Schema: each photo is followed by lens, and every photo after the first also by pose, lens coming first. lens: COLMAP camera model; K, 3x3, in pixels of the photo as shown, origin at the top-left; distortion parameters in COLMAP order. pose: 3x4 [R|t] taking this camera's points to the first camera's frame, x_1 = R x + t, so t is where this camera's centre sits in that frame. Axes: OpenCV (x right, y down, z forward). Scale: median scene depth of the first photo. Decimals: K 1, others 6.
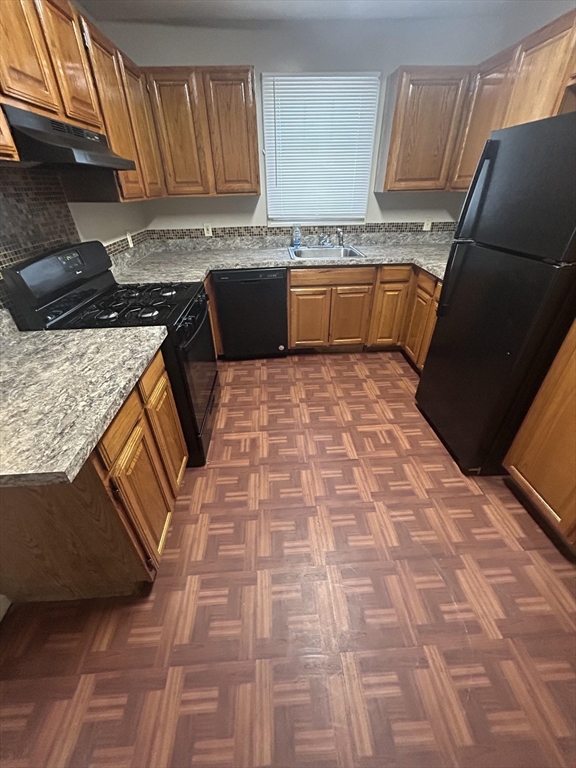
lens RADIAL K [[309.4, 0, 285.0], [0, 309.4, 381.3], [0, 0, 1]] dist [-0.000307, 0.000882]
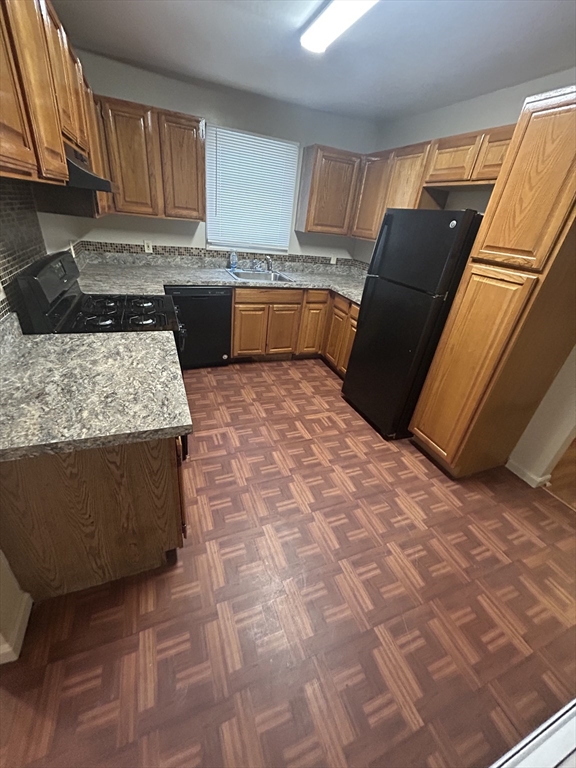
lens RADIAL K [[309.4, 0, 285.0], [0, 309.4, 381.3], [0, 0, 1]] dist [-0.000307, 0.000882]
pose [[0.942494, -0.044847, 0.331201, -0.254283], [0.063889, 0.996858, -0.046827, 0.062606], [-0.328060, 0.065294, 0.942398, -0.156794]]
